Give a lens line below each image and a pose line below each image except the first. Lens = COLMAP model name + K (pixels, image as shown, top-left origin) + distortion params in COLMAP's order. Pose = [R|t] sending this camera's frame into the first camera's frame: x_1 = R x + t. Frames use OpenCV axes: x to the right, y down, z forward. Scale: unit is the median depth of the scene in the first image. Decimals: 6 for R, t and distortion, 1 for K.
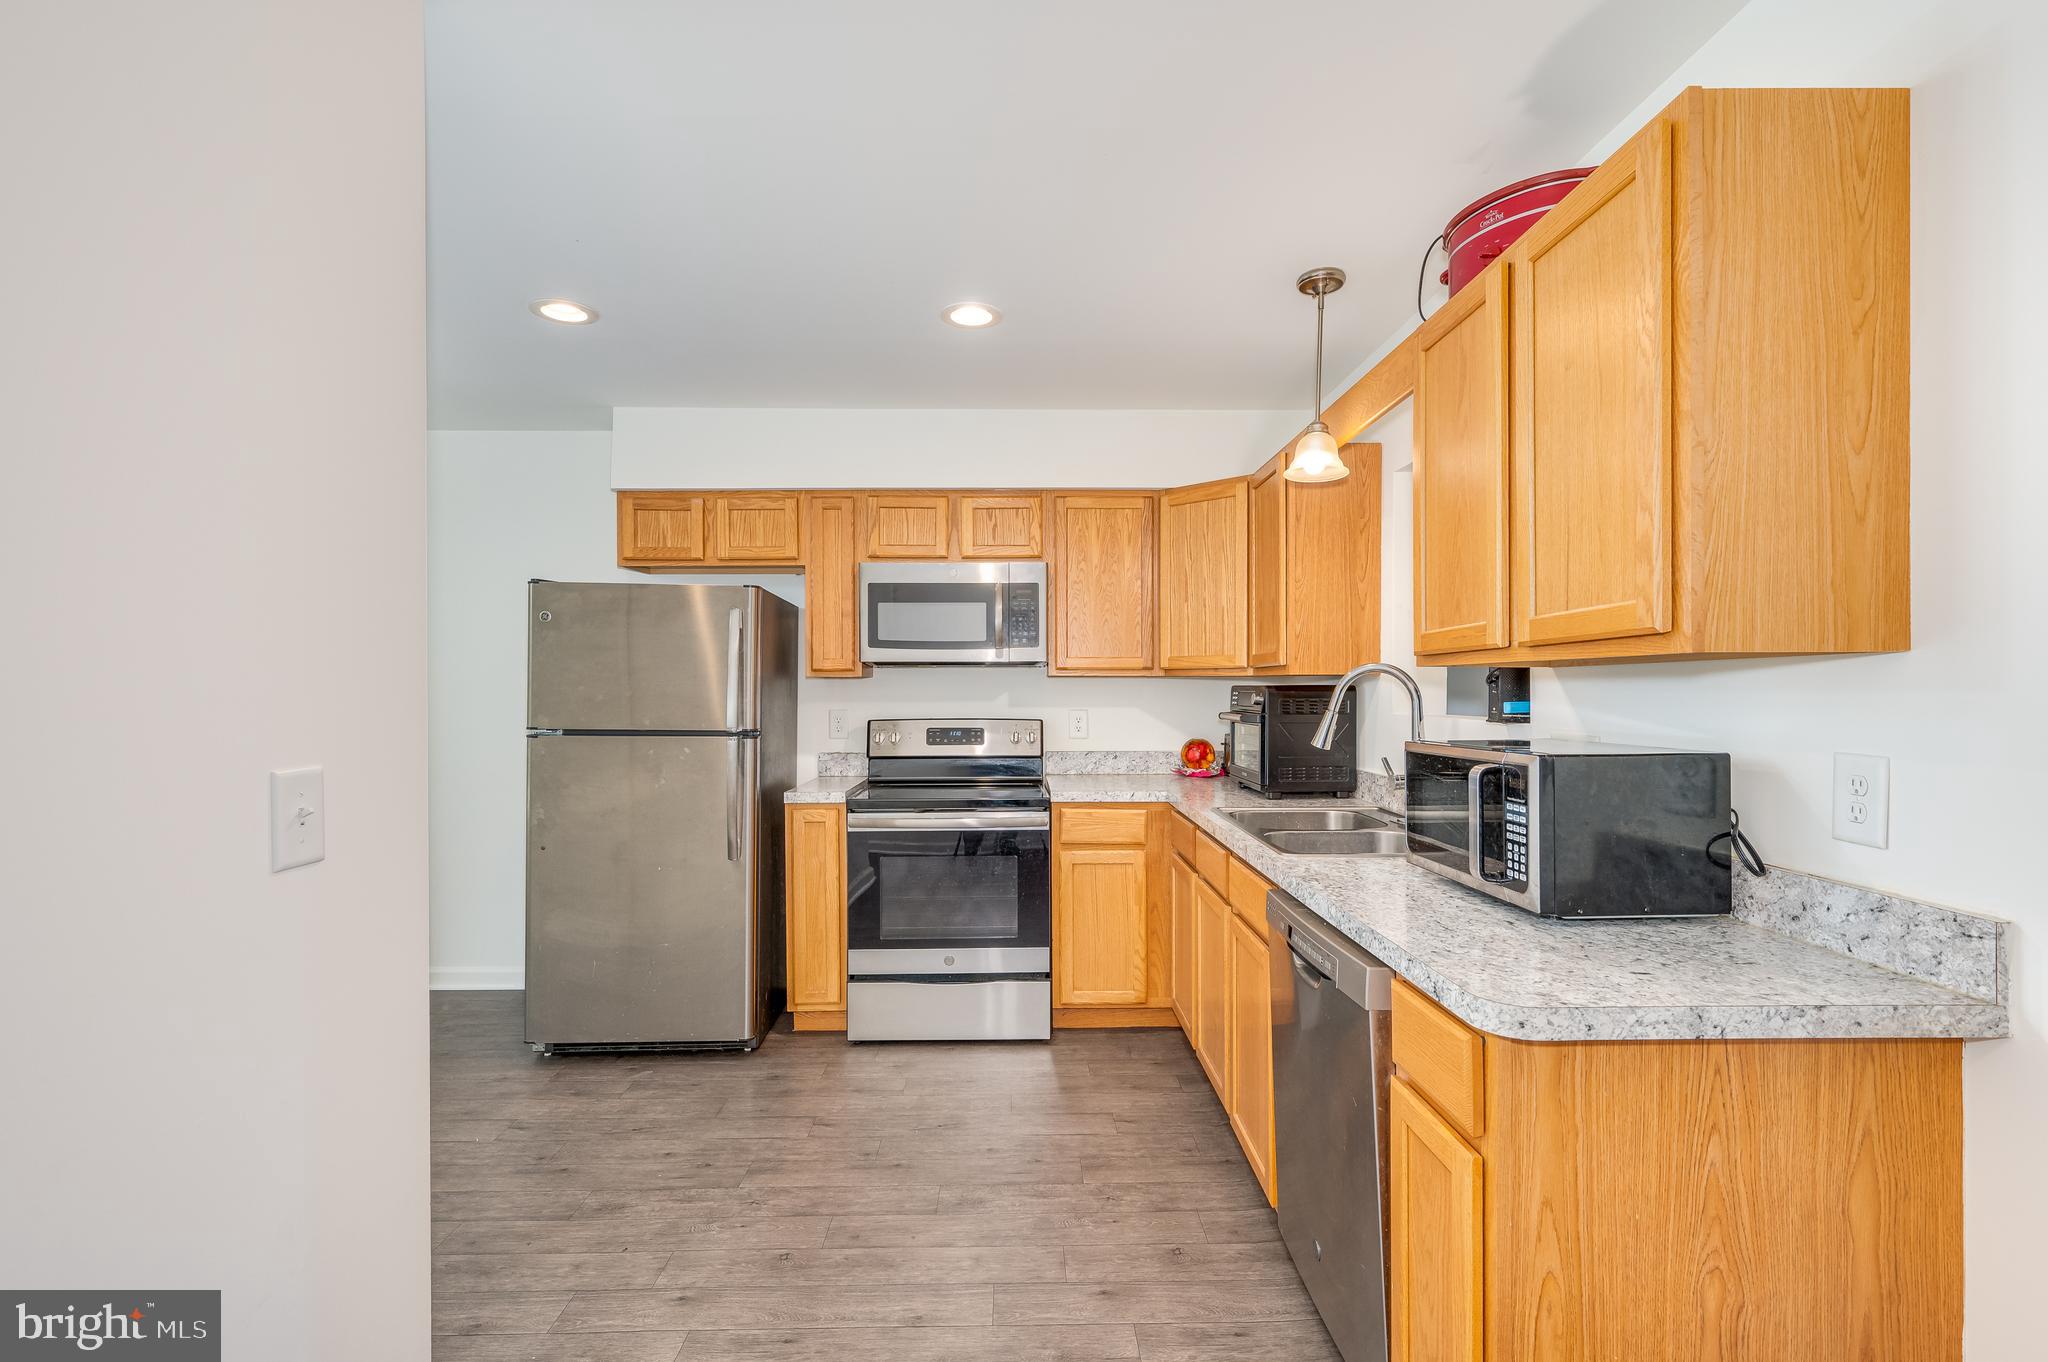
lens RADIAL K [[927.7, 0, 1034.2], [0, 927.7, 688.7], [0, 0, 1]] dist [0.000999, 0.000117]
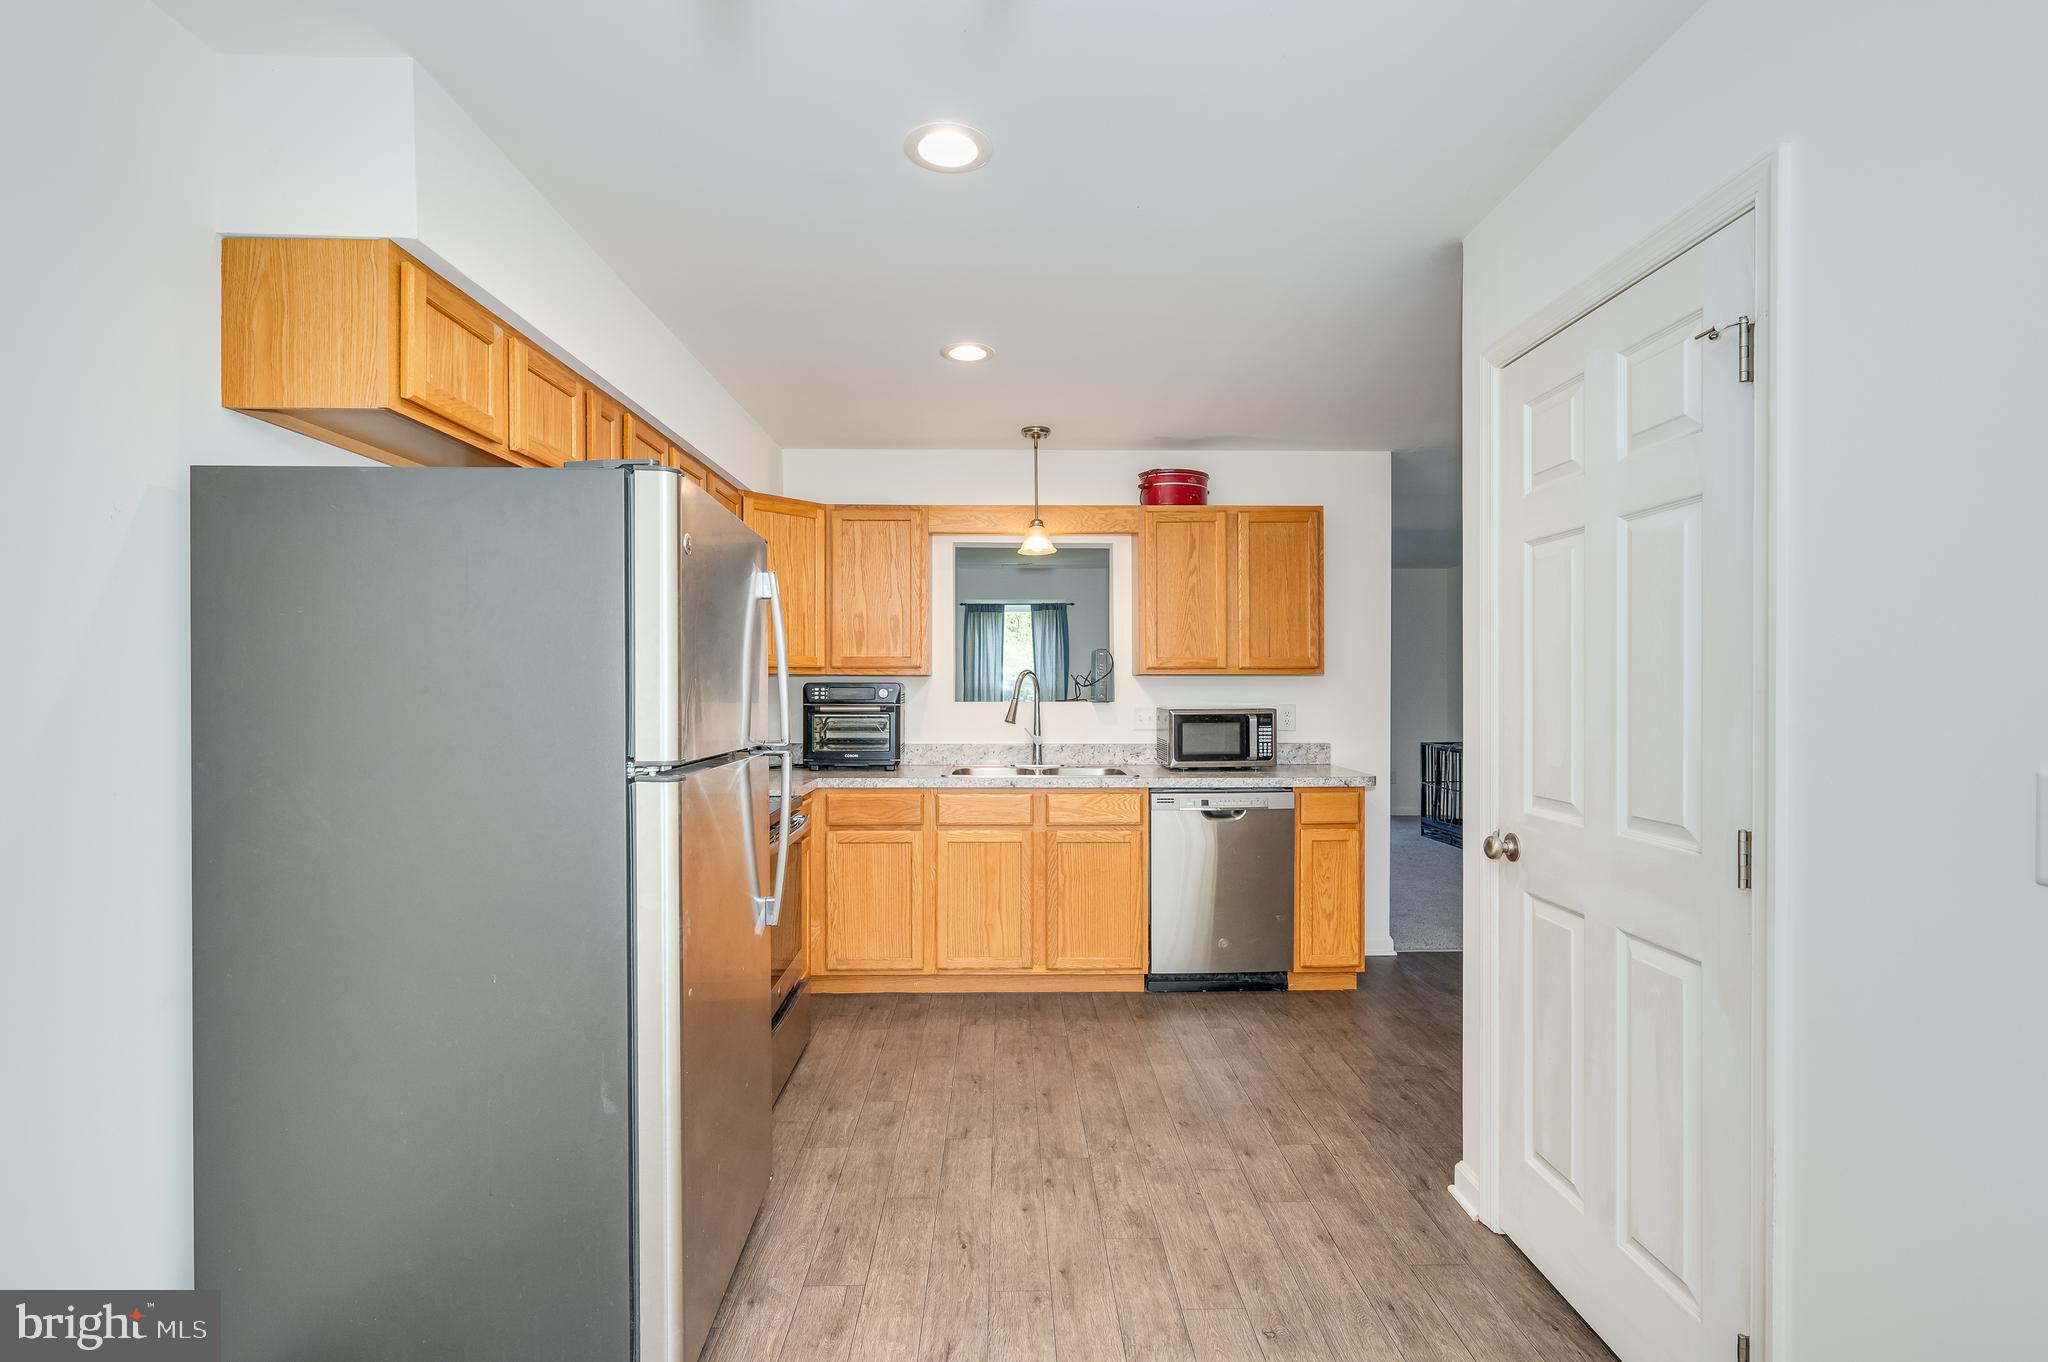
lens RADIAL K [[956.8, 0, 1007.5], [0, 956.8, 688.7], [0, 0, 1]] dist [-0.017249, -0.000073]
pose [[0.003016, -0.003748, 0.999988, -1.053923], [0.001360, 0.999992, 0.003743, 0.000093], [-0.999995, 0.001349, 0.003022, 0.820232]]
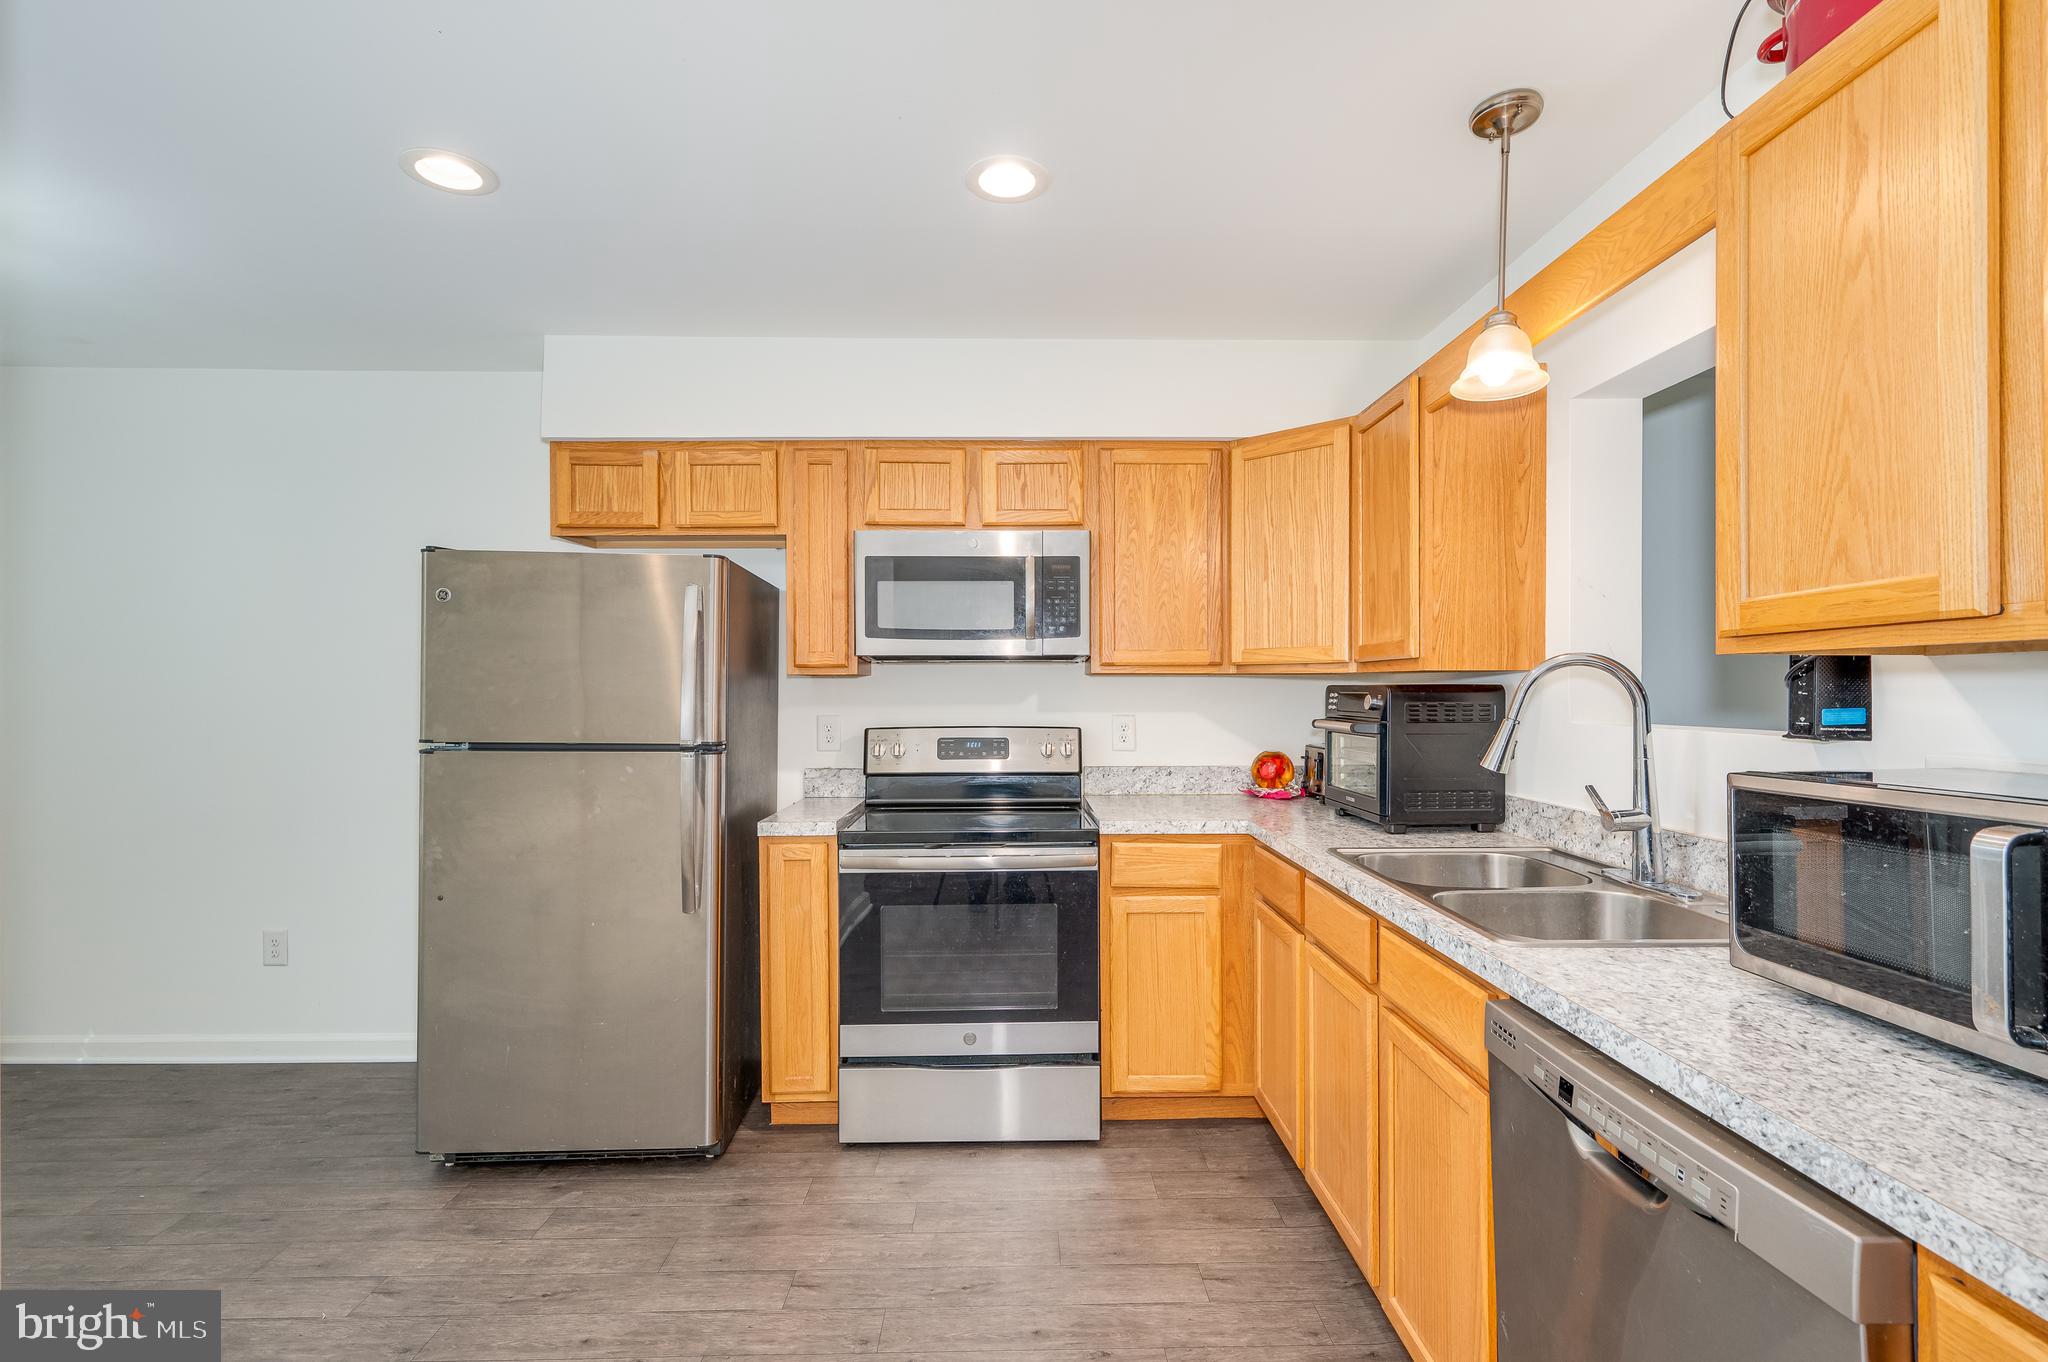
lens RADIAL K [[927.7, 0, 1035.1], [0, 927.7, 692.7], [0, 0, 1]] dist [0.000999, 0.000117]
pose [[0.999988, -0.000240, 0.004920, -0.042655], [0.000228, 0.999997, 0.002421, 0.001031], [-0.004920, -0.002420, 0.999985, 0.232359]]
